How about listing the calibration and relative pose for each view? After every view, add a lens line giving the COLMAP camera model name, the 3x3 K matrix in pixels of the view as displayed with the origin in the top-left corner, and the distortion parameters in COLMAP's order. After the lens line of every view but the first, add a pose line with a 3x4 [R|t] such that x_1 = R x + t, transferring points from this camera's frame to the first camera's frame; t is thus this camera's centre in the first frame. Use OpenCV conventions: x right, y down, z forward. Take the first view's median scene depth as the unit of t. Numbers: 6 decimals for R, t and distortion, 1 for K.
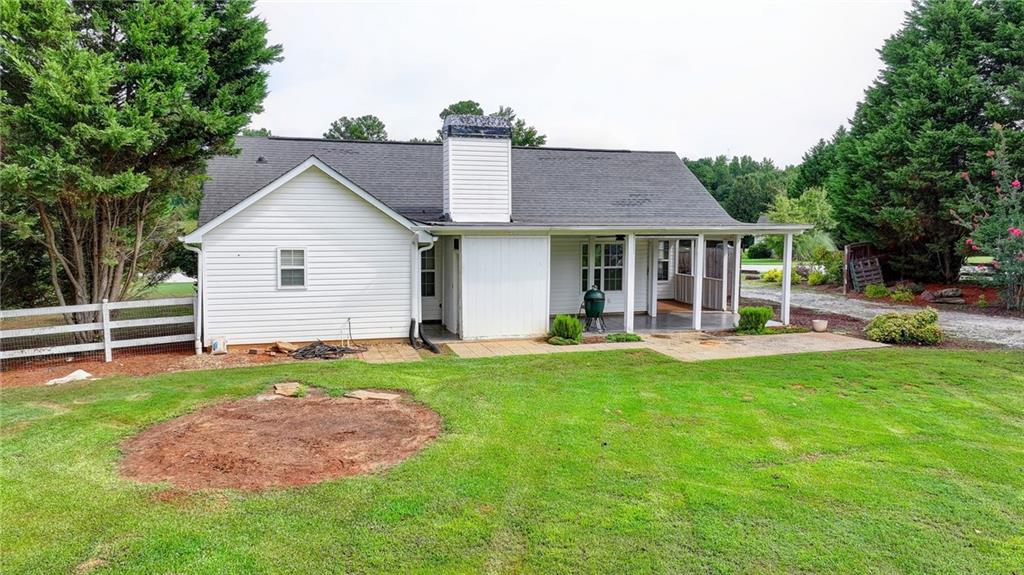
lens RADIAL K [[719.3, 0, 517.2], [0, 719.3, 284.2], [0, 0, 1]] dist [-0.003346, 0.019941]
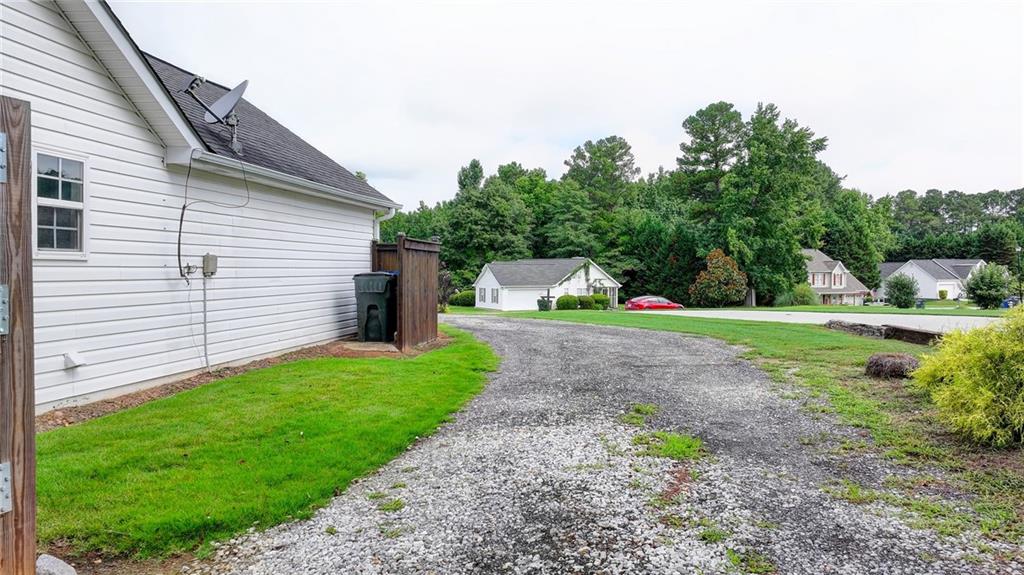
lens RADIAL K [[719.3, 0, 517.2], [0, 719.3, 284.2], [0, 0, 1]] dist [-0.003346, 0.019941]
pose [[0.886776, 0.009182, -0.462108, 0.617640], [-0.040928, 0.997435, -0.058720, -0.032316], [0.460384, 0.070985, 0.884877, 1.427822]]
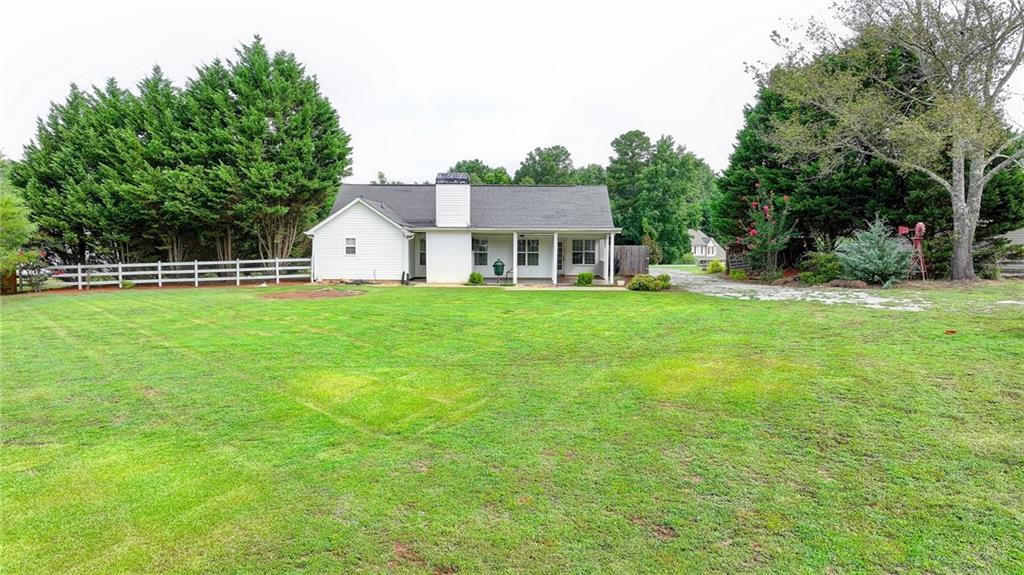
lens RADIAL K [[719.3, 0, 517.2], [0, 719.3, 284.2], [0, 0, 1]] dist [-0.003346, 0.019941]
pose [[0.945122, 0.022717, -0.325926, 0.830375], [-0.030702, 0.999341, -0.019375, 0.111858], [0.325271, 0.028318, 0.945197, -0.864903]]
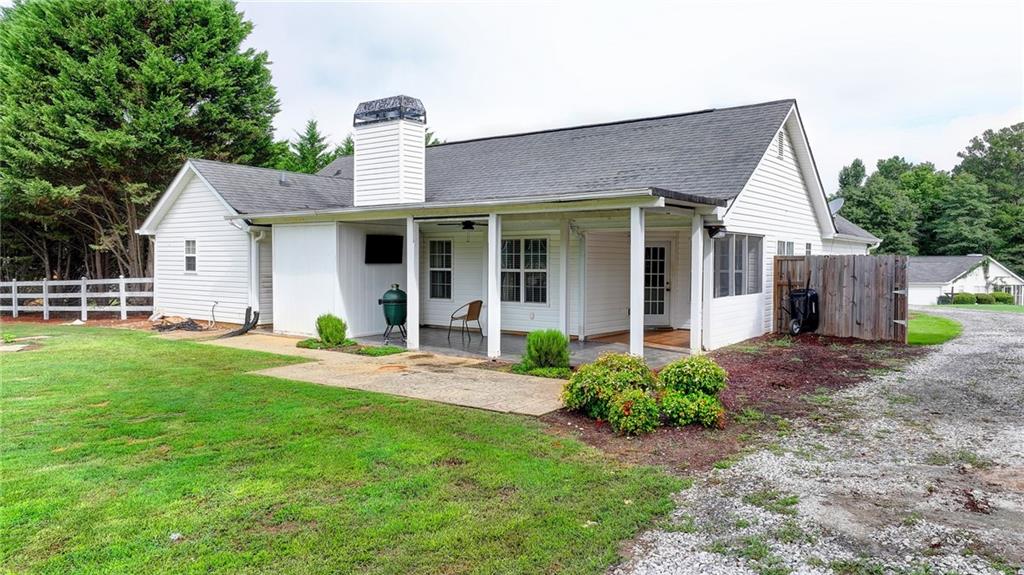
lens RADIAL K [[719.3, 0, 517.2], [0, 719.3, 284.2], [0, 0, 1]] dist [-0.003346, 0.019941]
pose [[0.580488, 0.025146, -0.813880, 0.871498], [-0.073645, 0.997048, -0.021722, 0.009322], [0.810932, 0.072548, 0.580626, 0.679932]]
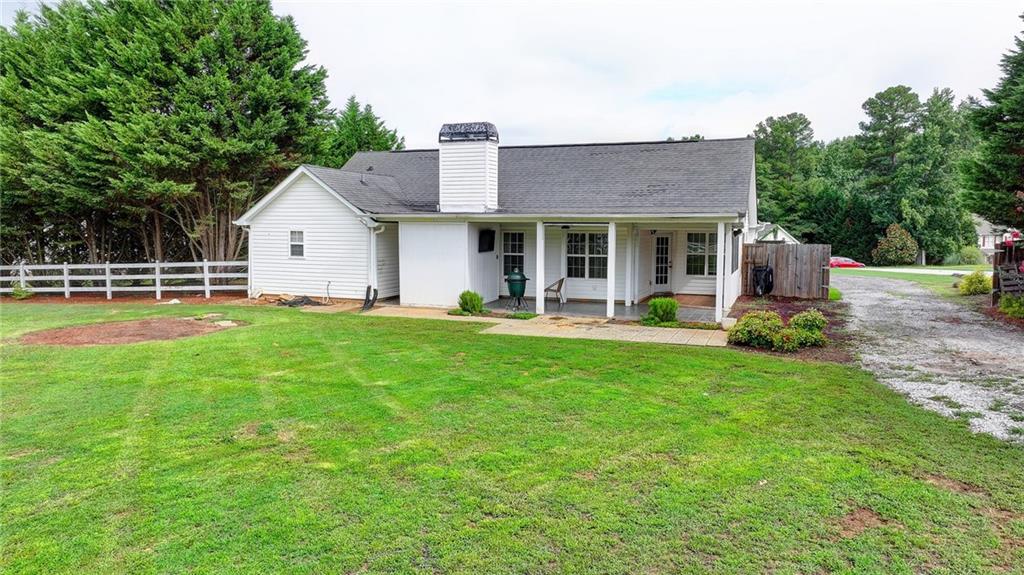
lens RADIAL K [[719.3, 0, 517.2], [0, 719.3, 284.2], [0, 0, 1]] dist [-0.003346, 0.019941]
pose [[0.778265, 0.053523, -0.625651, 0.841648], [-0.056803, 0.998277, 0.014742, 0.010730], [0.625362, 0.024066, 0.779964, 0.143363]]
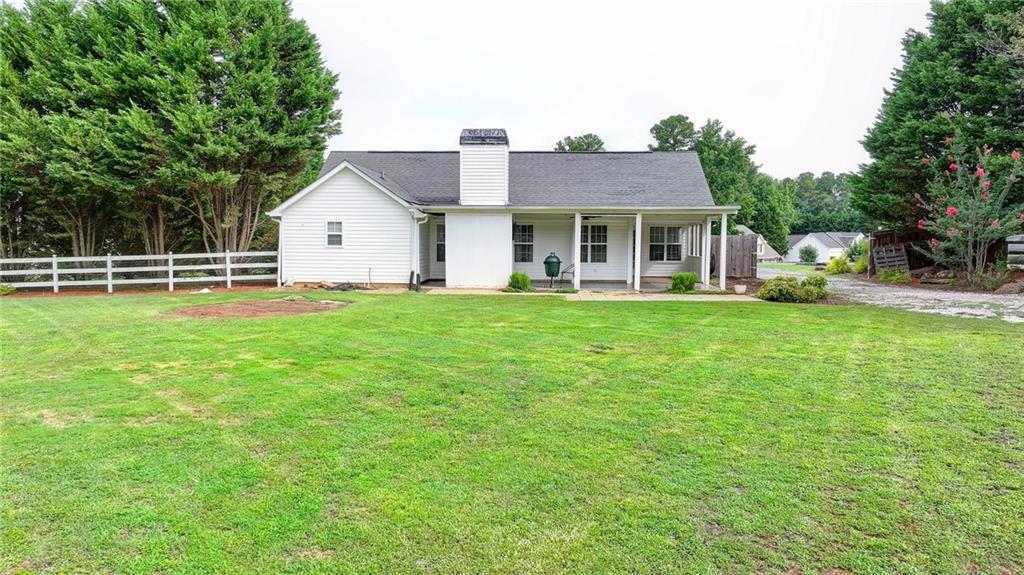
lens RADIAL K [[719.3, 0, 517.2], [0, 719.3, 284.2], [0, 0, 1]] dist [-0.003346, 0.019941]
pose [[0.935582, 0.025013, -0.352223, 0.537333], [-0.033473, 0.999278, -0.017948, 0.089822], [0.351520, 0.028582, 0.935744, -0.266141]]
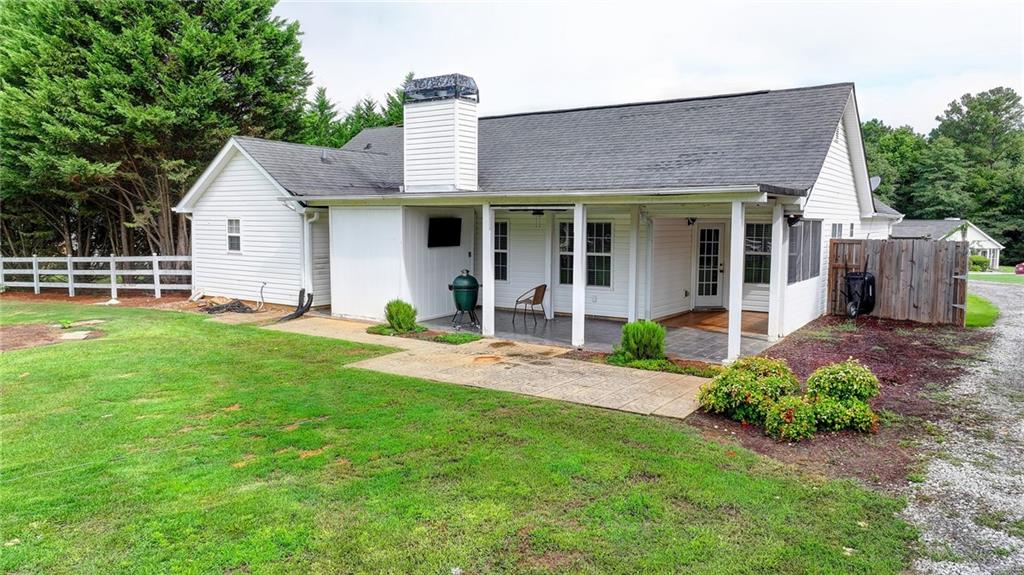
lens RADIAL K [[719.3, 0, 517.2], [0, 719.3, 284.2], [0, 0, 1]] dist [-0.003346, 0.019941]
pose [[0.613331, 0.070208, -0.786700, 0.803991], [-0.072425, 0.996844, 0.032498, -0.013078], [0.786499, 0.037044, 0.616480, 0.584283]]
